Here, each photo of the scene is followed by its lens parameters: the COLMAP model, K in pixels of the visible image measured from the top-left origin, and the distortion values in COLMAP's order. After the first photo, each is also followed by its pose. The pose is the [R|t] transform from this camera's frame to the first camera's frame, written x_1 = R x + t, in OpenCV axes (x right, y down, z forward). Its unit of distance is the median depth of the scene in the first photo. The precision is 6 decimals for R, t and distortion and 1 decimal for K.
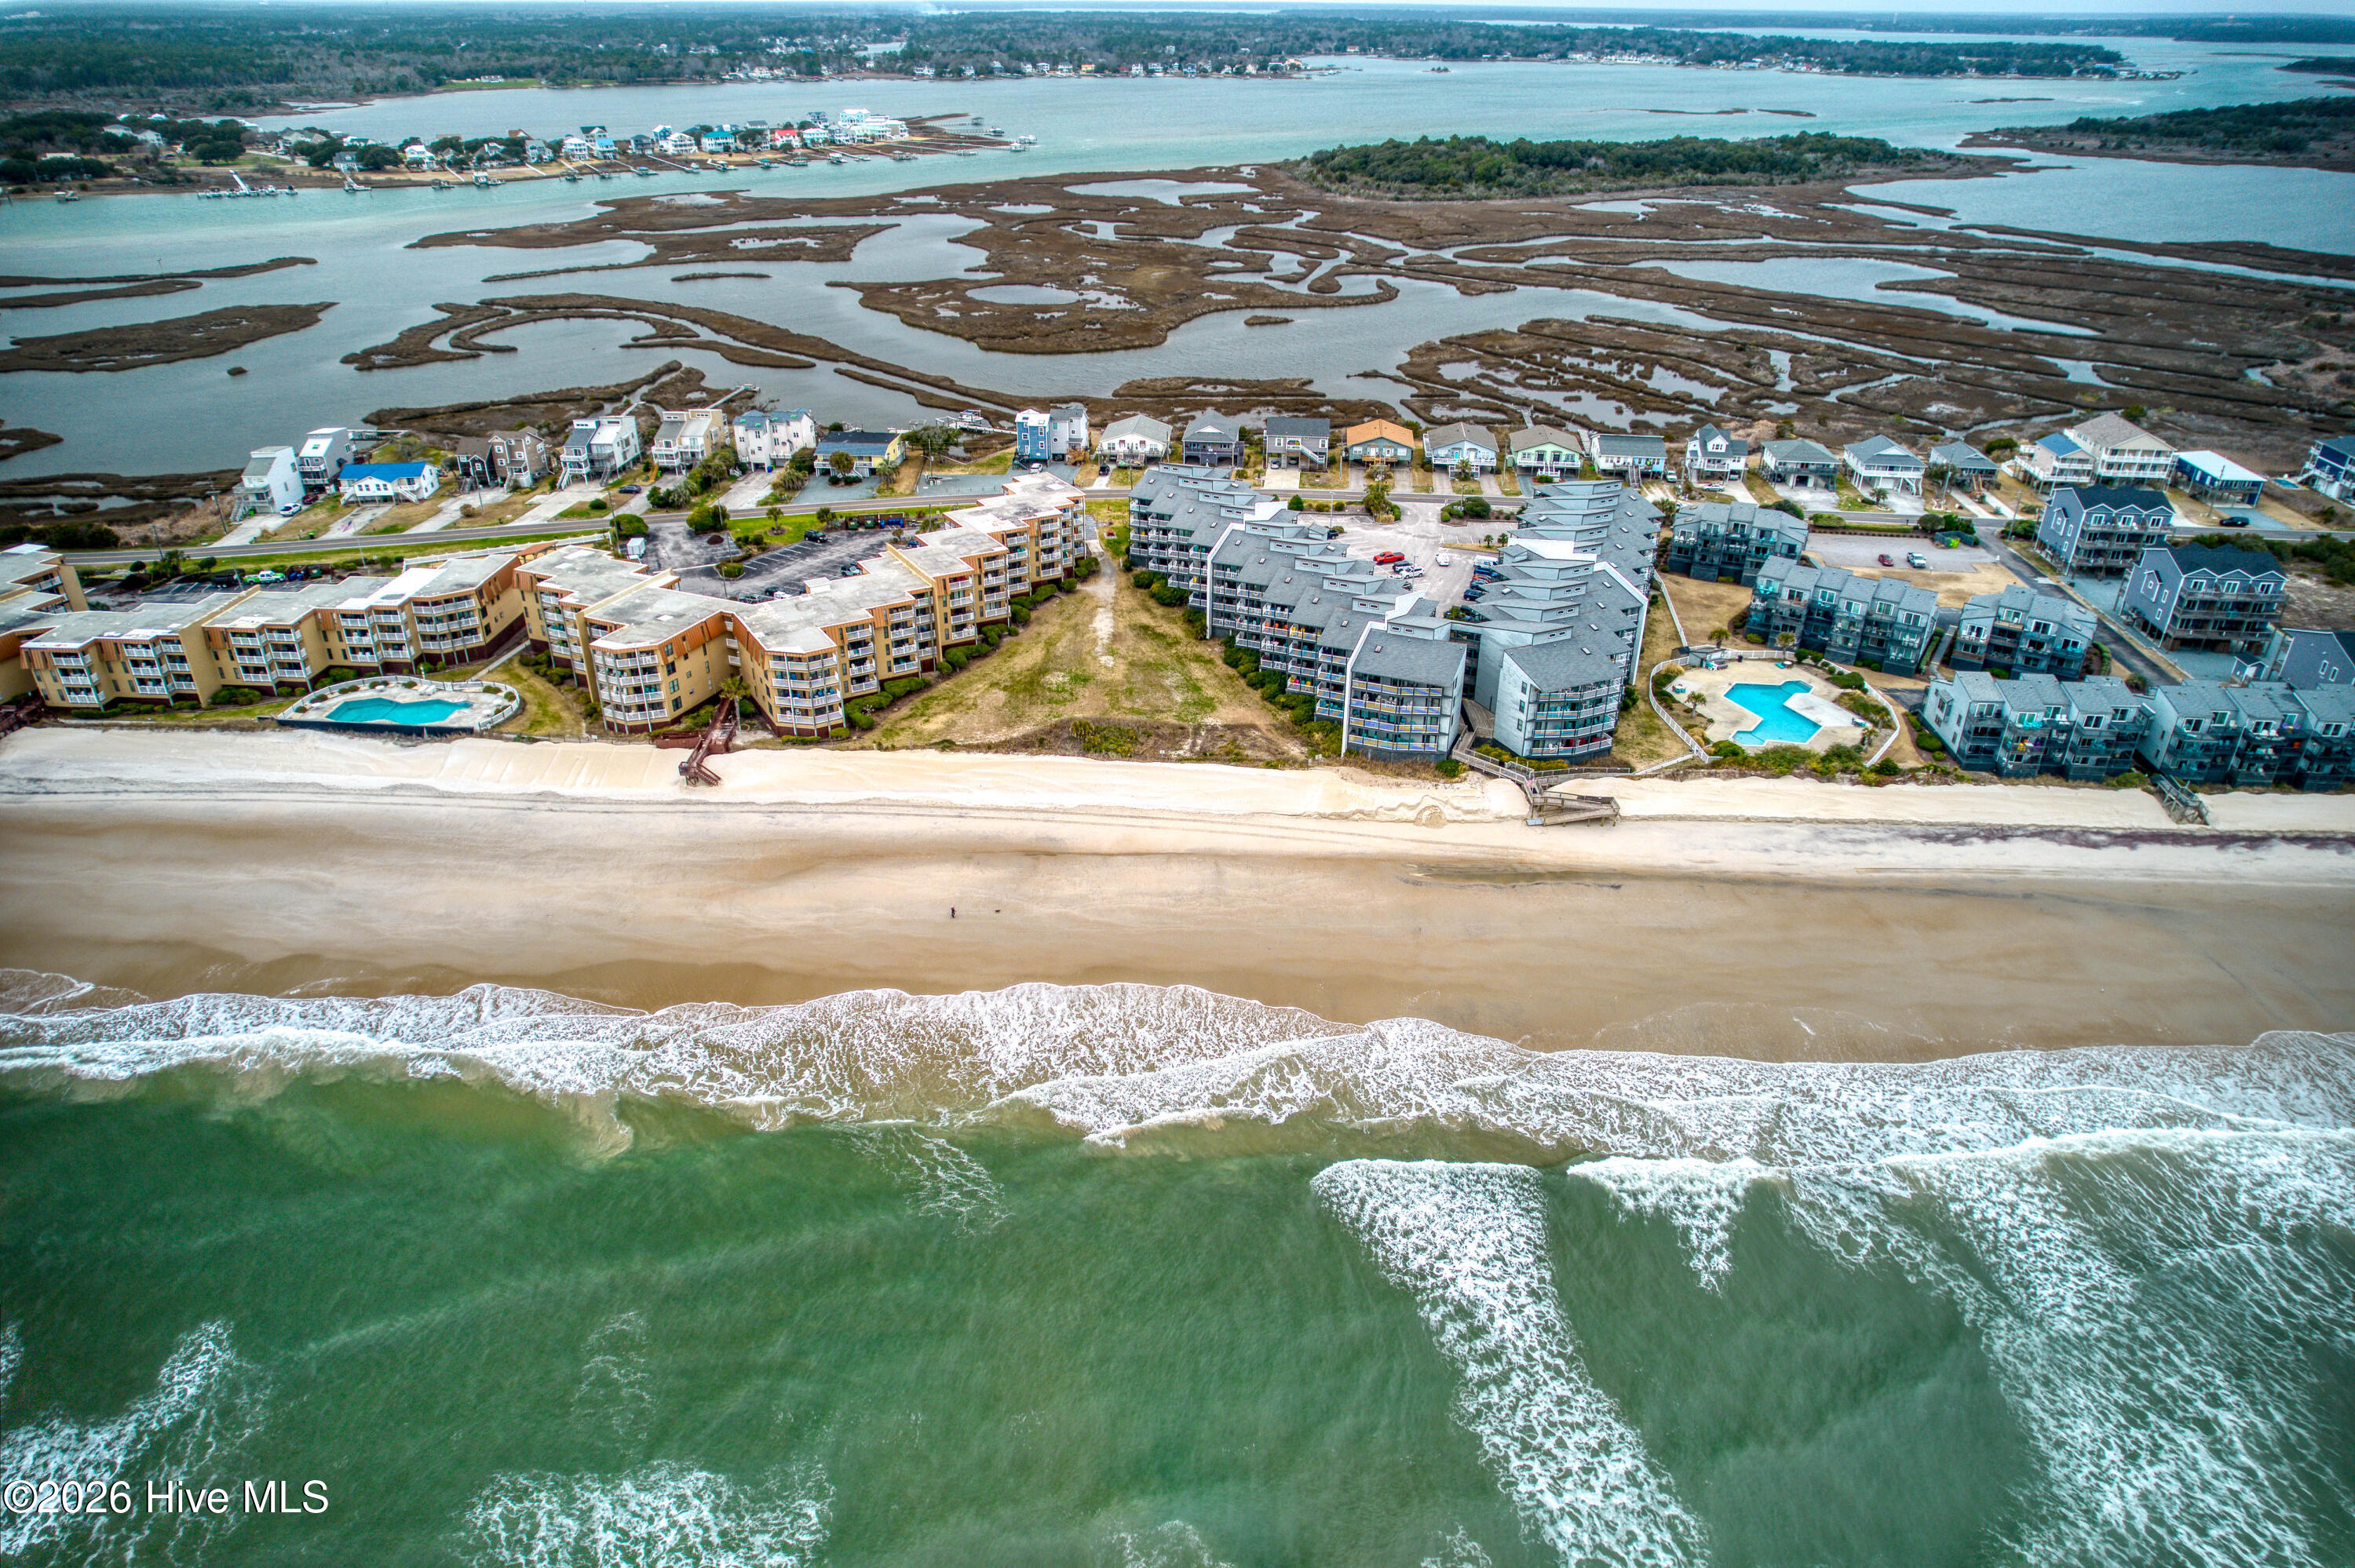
lens RADIAL K [[1512.8, 0, 1183.0], [0, 1512.8, 785.0], [0, 0, 1]] dist [-0.077959, 0.069918]
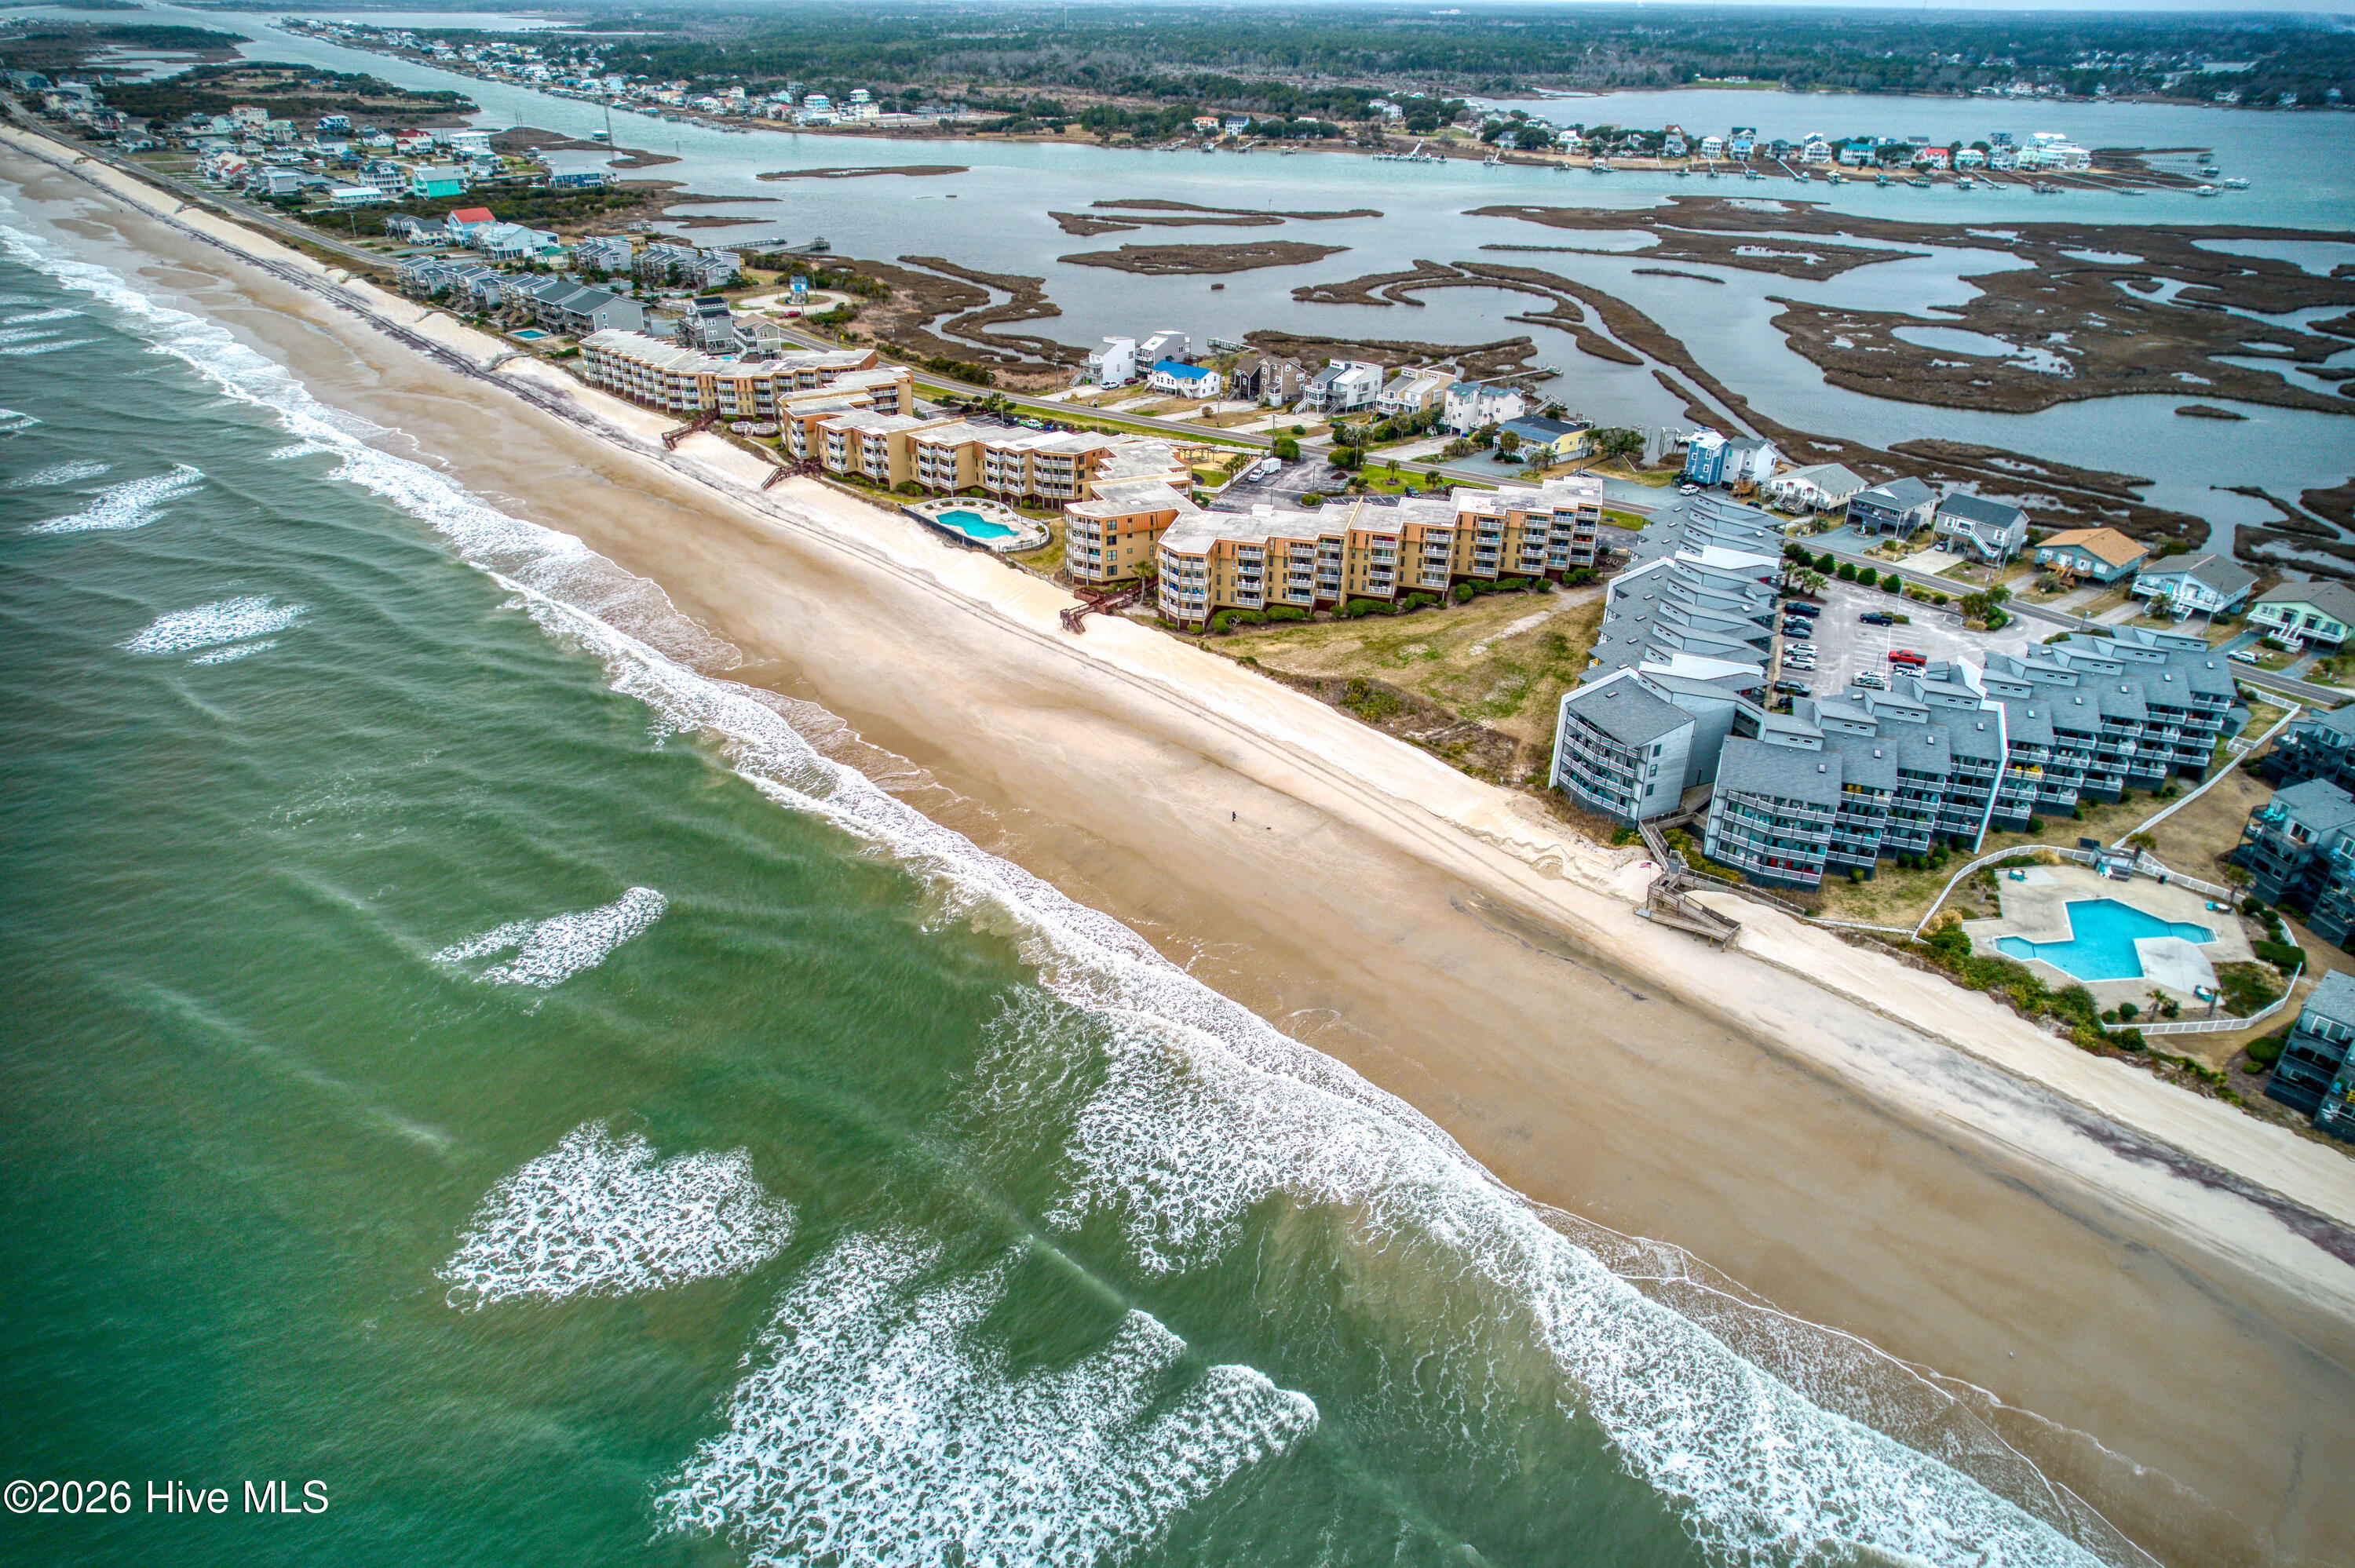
lens RADIAL K [[1512.8, 0, 1183.0], [0, 1512.8, 785.0], [0, 0, 1]] dist [-0.077959, 0.069918]
pose [[0.712472, 0.335391, -0.616357, 0.332587], [-0.337230, 0.933948, 0.118392, -0.035987], [0.615353, 0.123503, 0.778516, 0.066459]]
